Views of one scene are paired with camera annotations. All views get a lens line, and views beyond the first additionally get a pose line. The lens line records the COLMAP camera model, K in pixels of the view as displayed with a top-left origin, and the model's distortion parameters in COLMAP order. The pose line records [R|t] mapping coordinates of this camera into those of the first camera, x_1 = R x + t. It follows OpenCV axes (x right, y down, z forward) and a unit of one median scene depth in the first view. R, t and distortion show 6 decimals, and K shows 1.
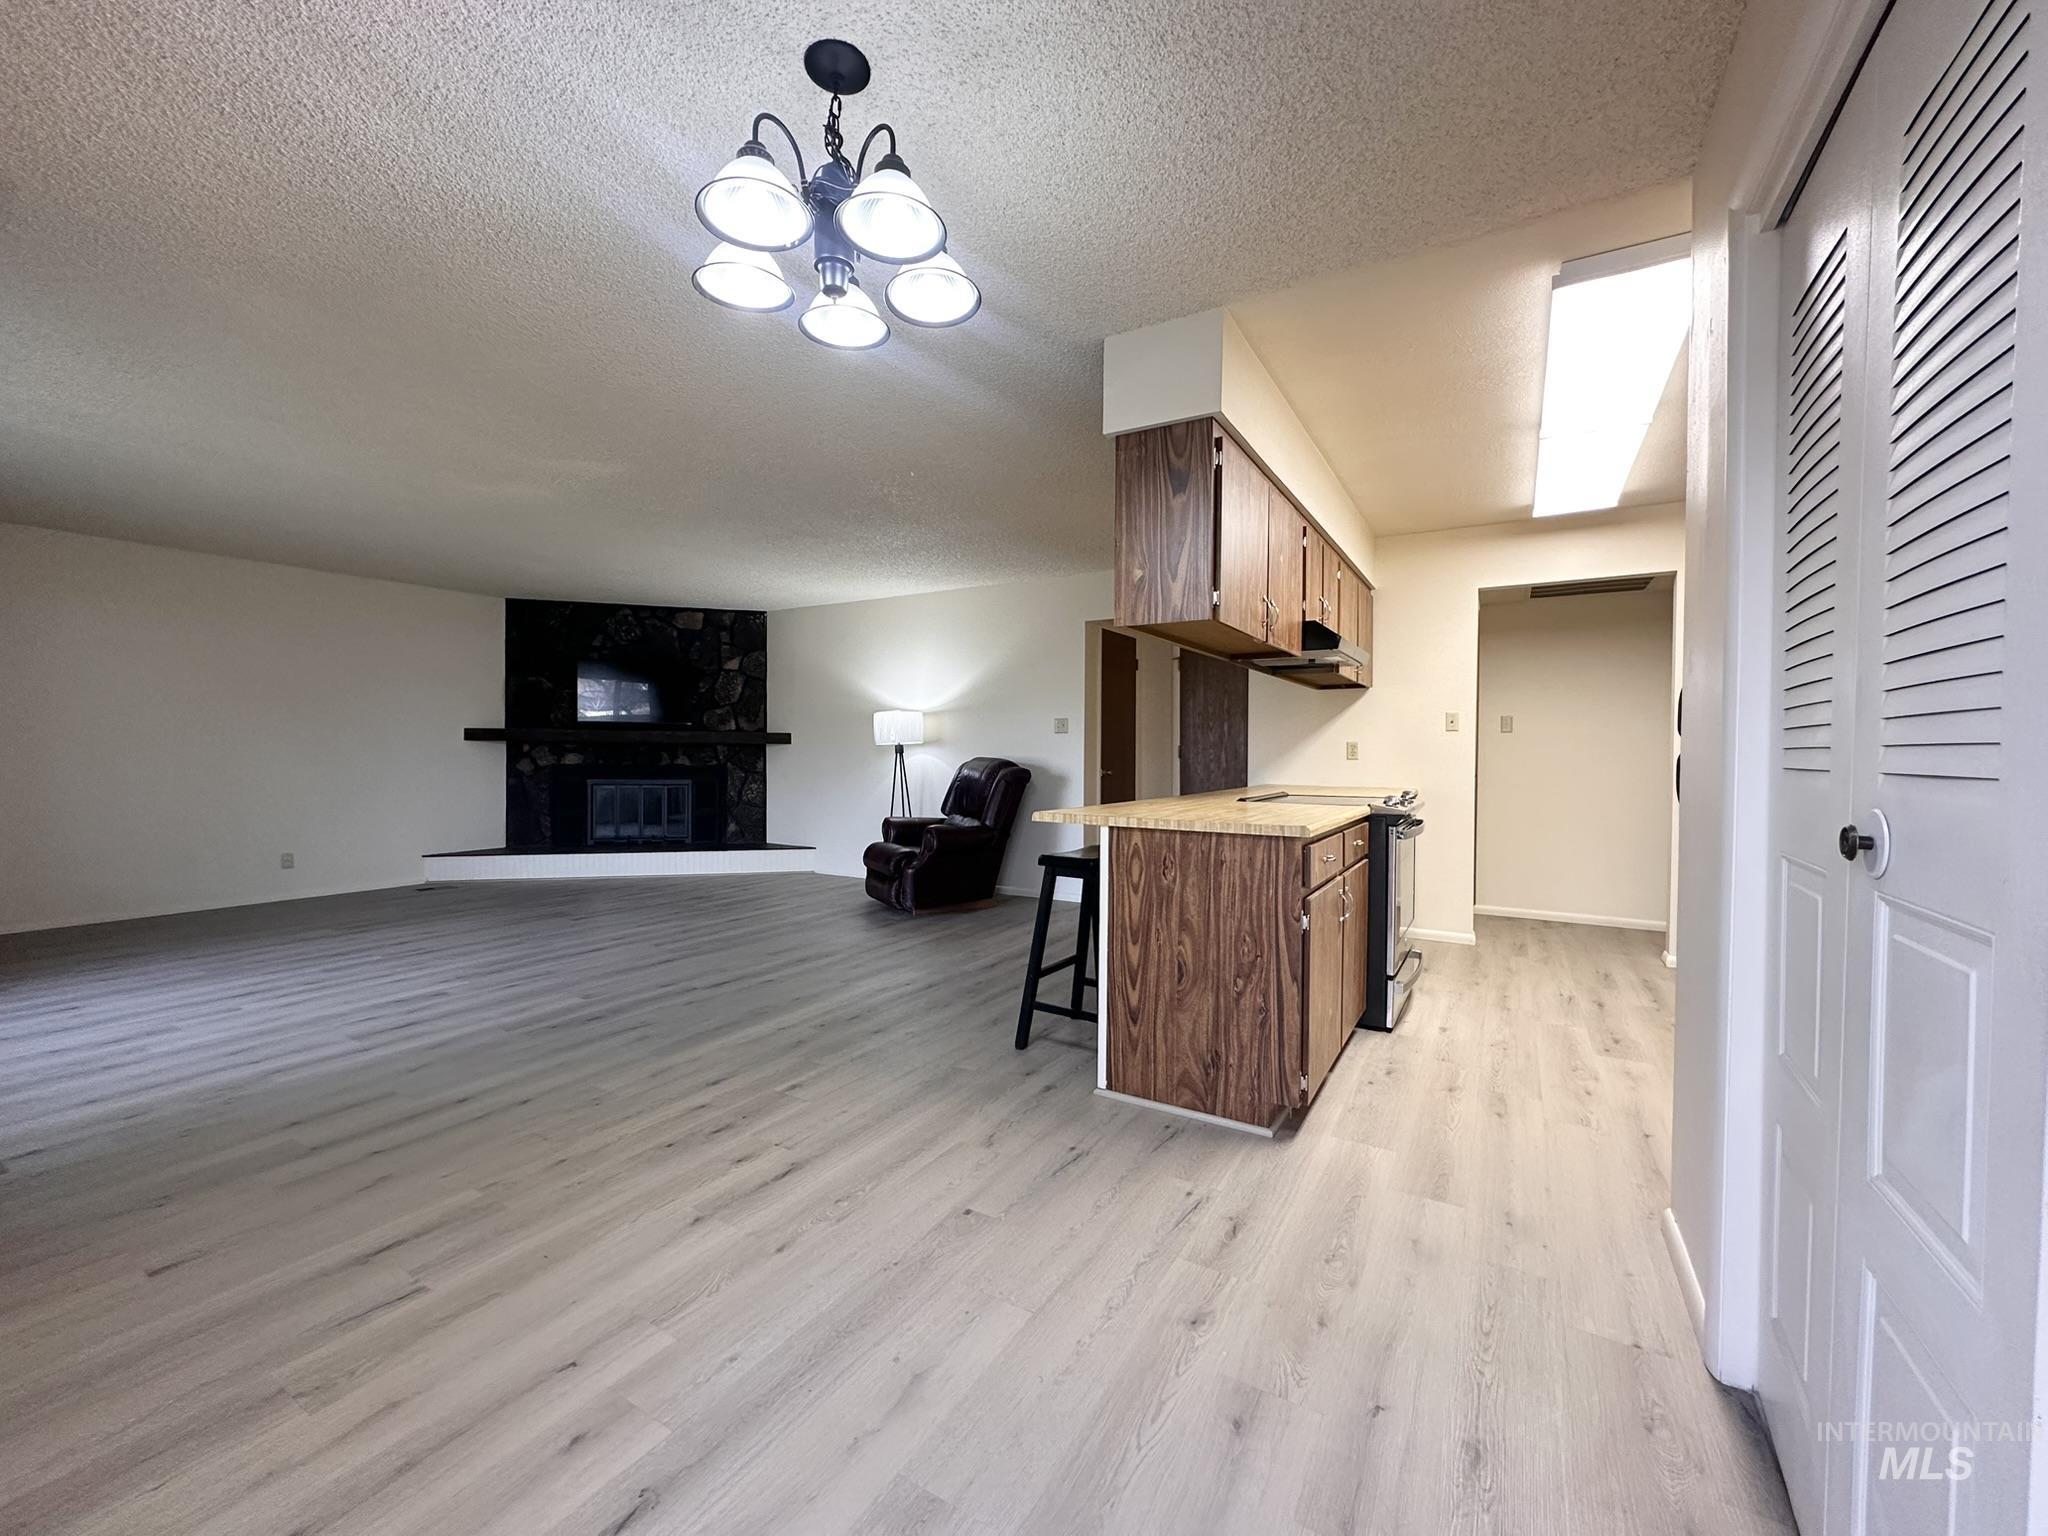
lens RADIAL K [[817.8, 0, 1022.1], [0, 817.8, 767.8], [0, 0, 1]] dist [-0.005315, 0.000773]
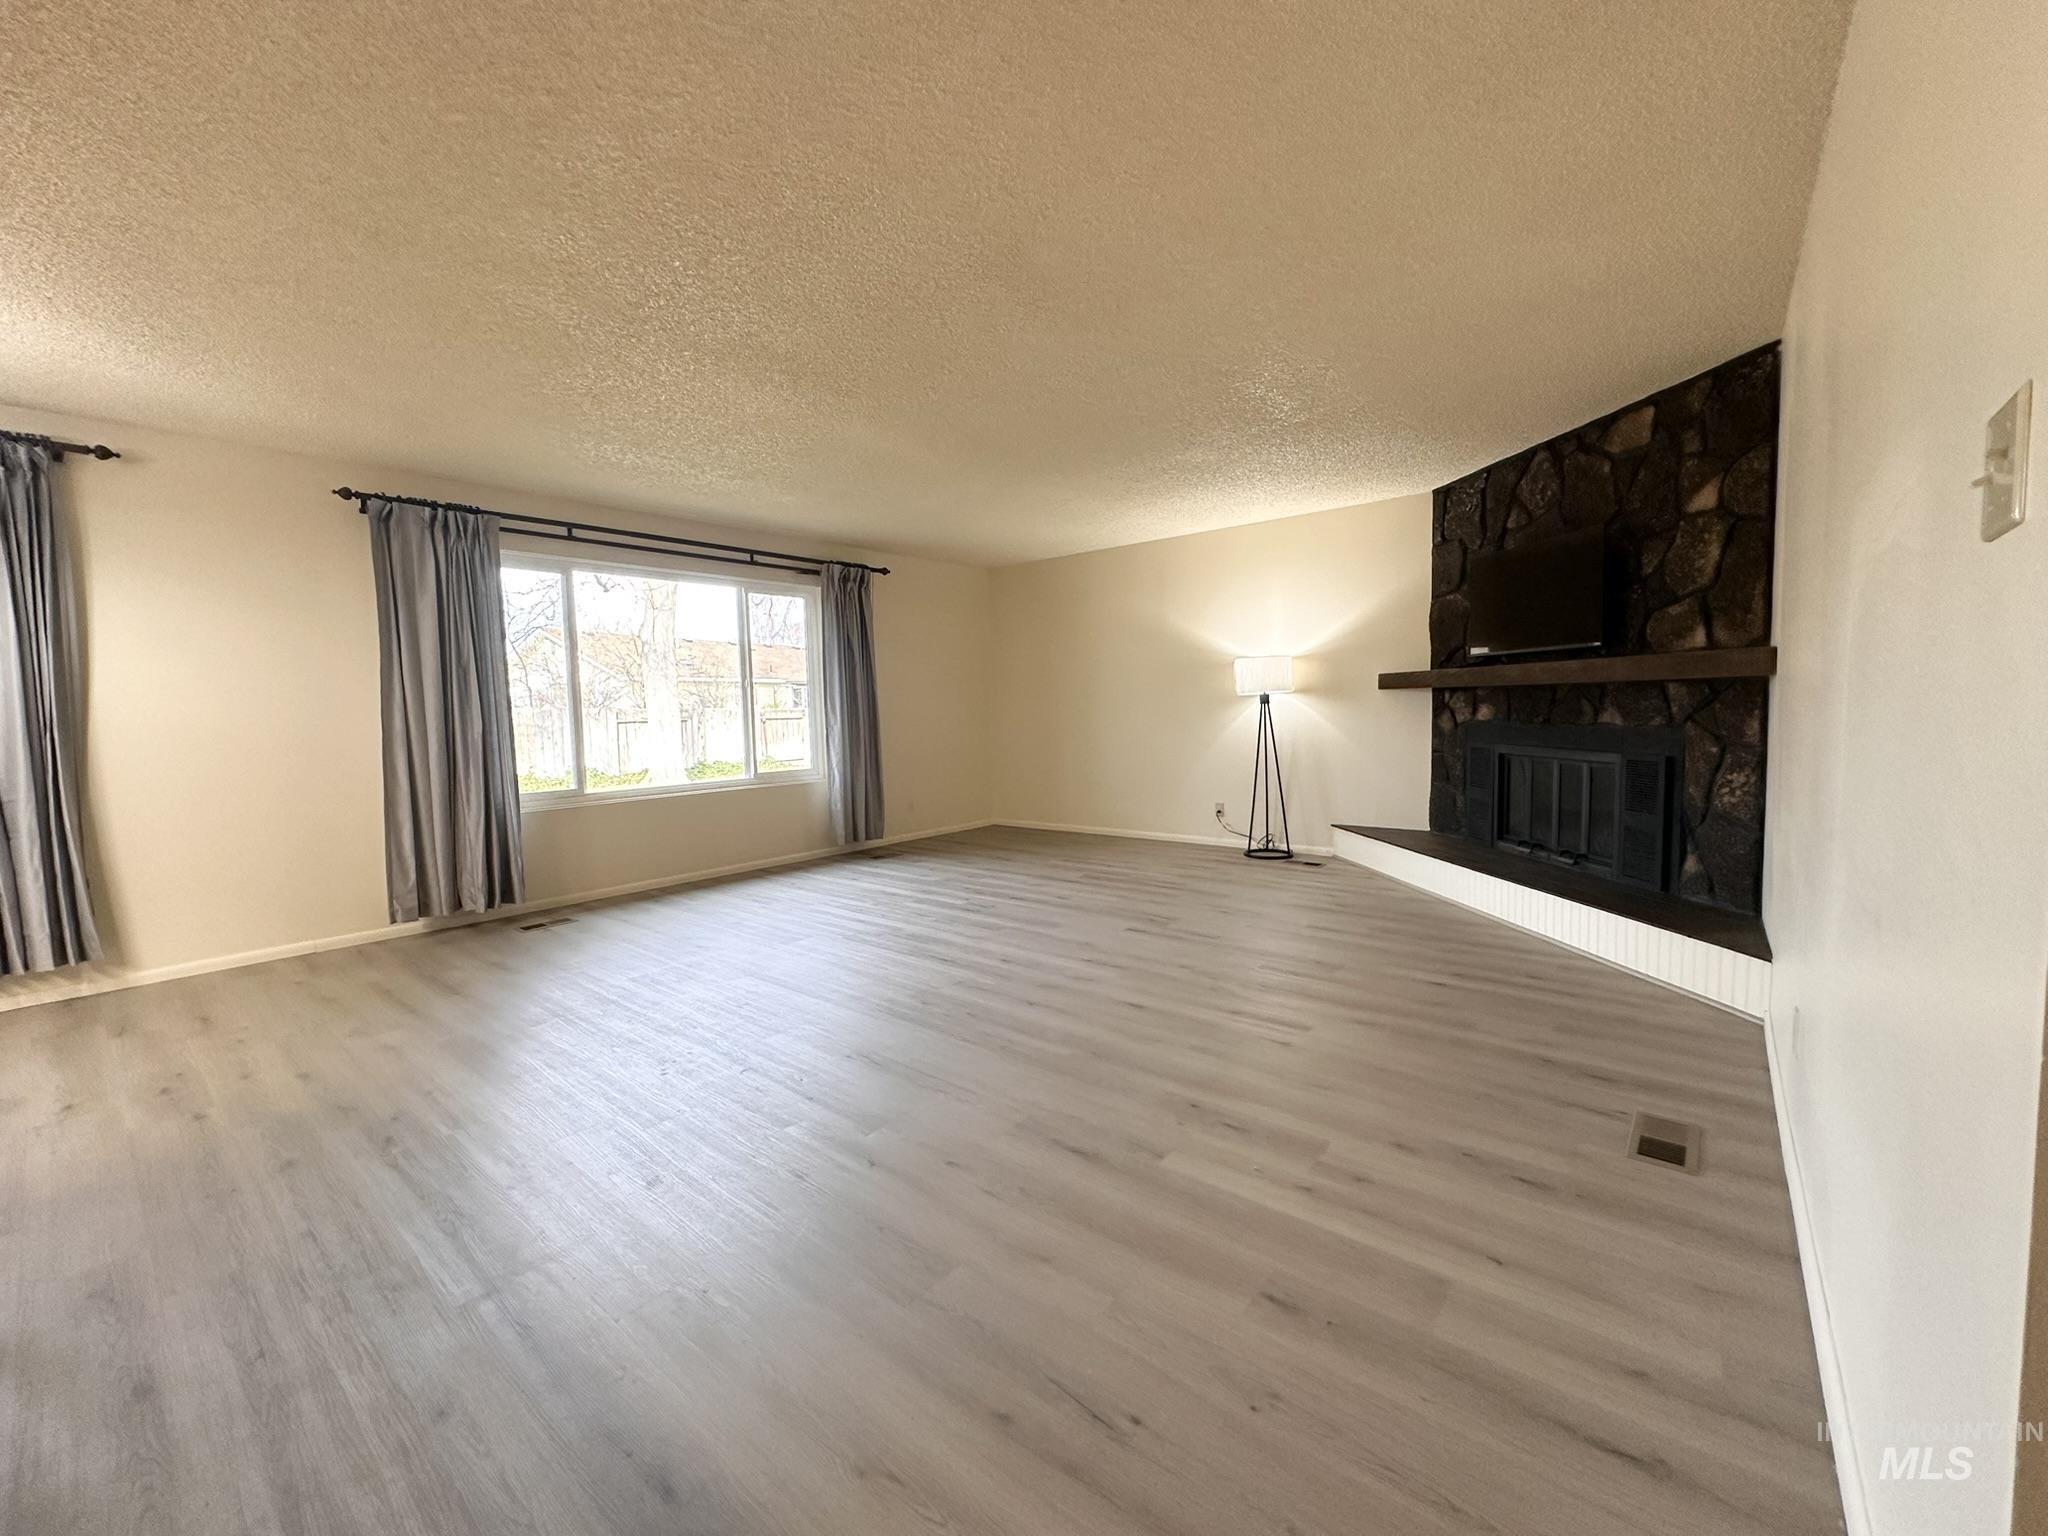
lens RADIAL K [[817.8, 0, 1023.2], [0, 817.8, 766.4], [0, 0, 1]] dist [-0.005315, 0.000773]
pose [[-0.155430, 0.070806, -0.985306, 0.219395], [0.002521, 0.997453, 0.071281, -0.022490], [0.987844, 0.008595, -0.155213, 1.063783]]
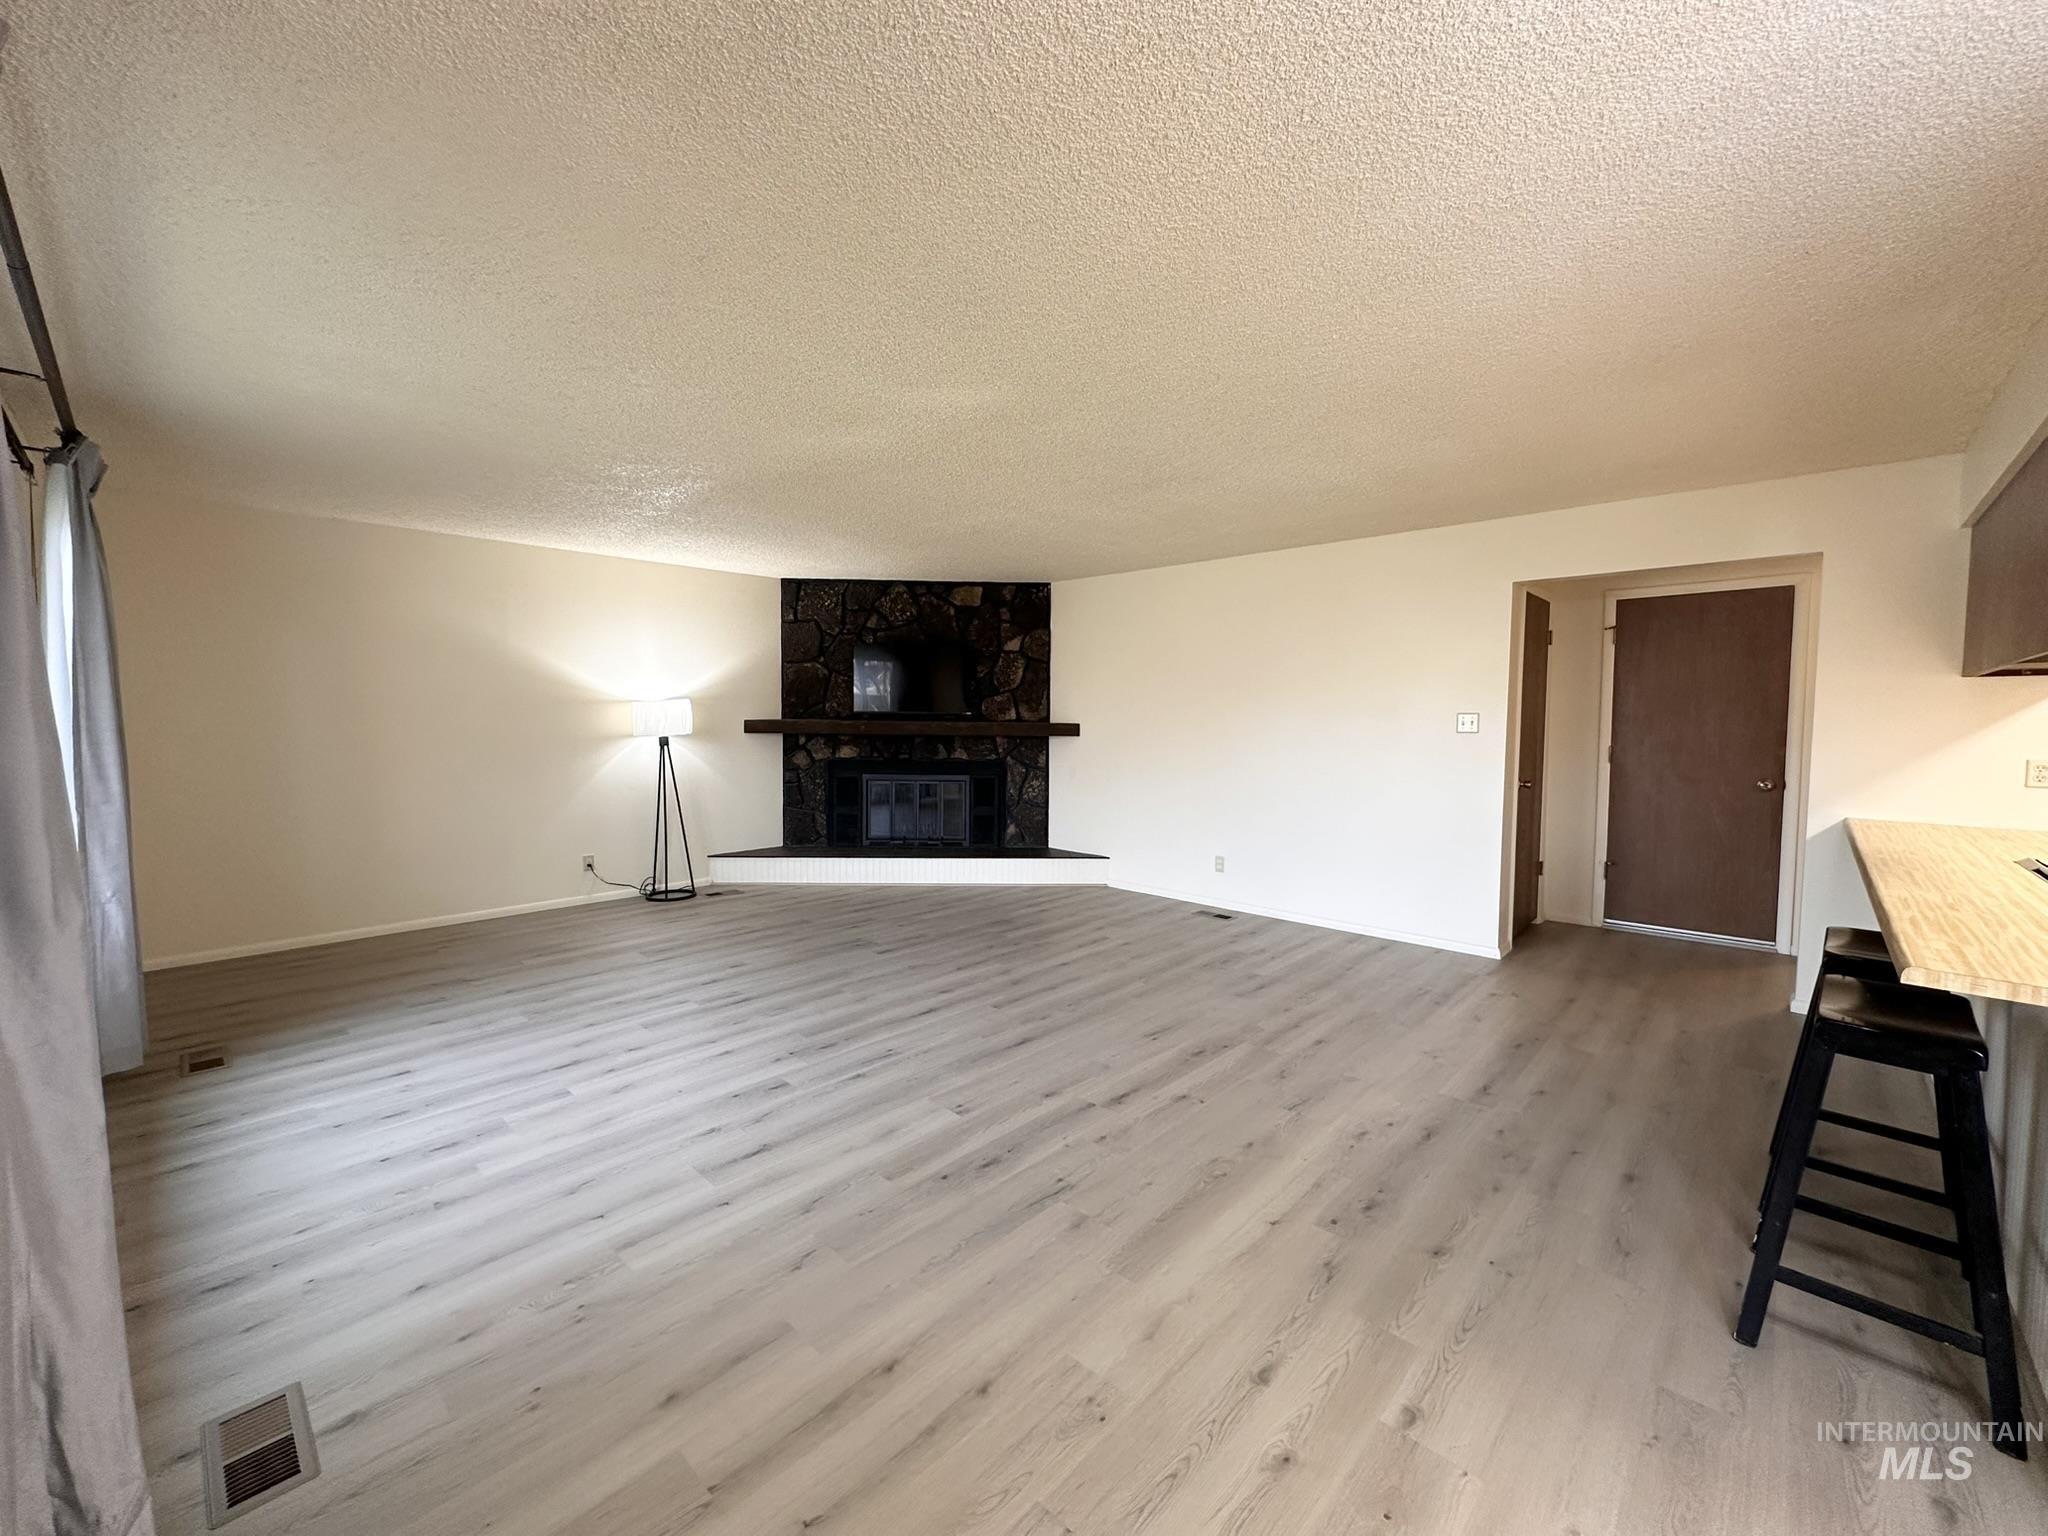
lens RADIAL K [[817.8, 0, 1017.6], [0, 817.8, 768.6], [0, 0, 1]] dist [-0.005315, 0.000773]
pose [[0.974775, 0.015071, -0.222682, -0.228685], [-0.005246, 0.998989, 0.044646, -0.049561], [0.223130, -0.042352, 0.973868, 0.209344]]
